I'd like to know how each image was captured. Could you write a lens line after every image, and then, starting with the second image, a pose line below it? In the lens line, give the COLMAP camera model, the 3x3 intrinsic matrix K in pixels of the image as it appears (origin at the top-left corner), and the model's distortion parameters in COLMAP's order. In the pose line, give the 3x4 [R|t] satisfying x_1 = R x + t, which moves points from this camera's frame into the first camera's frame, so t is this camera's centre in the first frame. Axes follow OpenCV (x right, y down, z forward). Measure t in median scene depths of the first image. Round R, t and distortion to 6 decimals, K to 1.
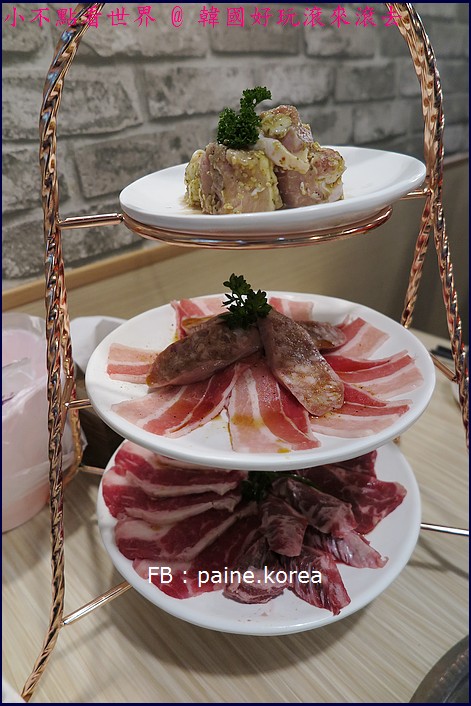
lens RADIAL K [[481.0, 0, 235.7], [0, 481.0, 352.5], [0, 0, 1]] dist [0.004833, 0.000426]
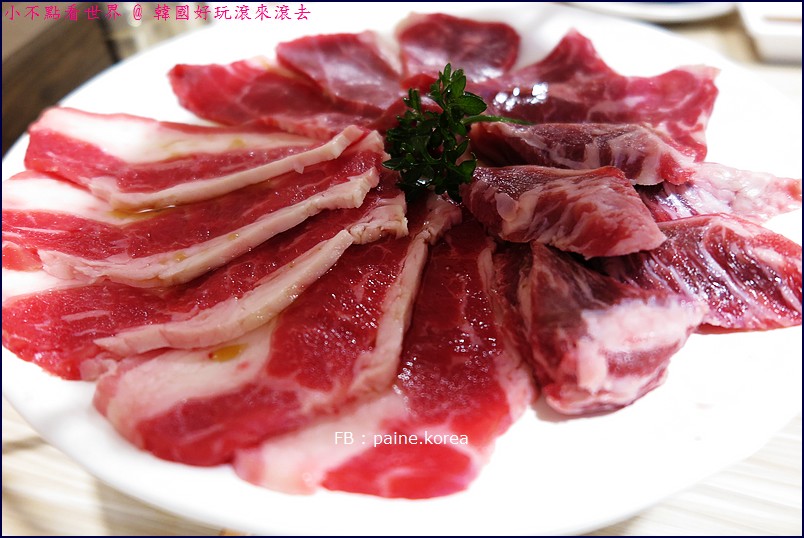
lens RADIAL K [[661.6, 0, 402.7], [0, 661.6, 269.9], [0, 0, 1]] dist [0.012925, 0.002879]
pose [[0.860963, -0.353619, 0.365645, -0.201975], [0.268581, 0.926487, 0.263603, 0.225835], [-0.431980, -0.128747, 0.892646, 0.557239]]
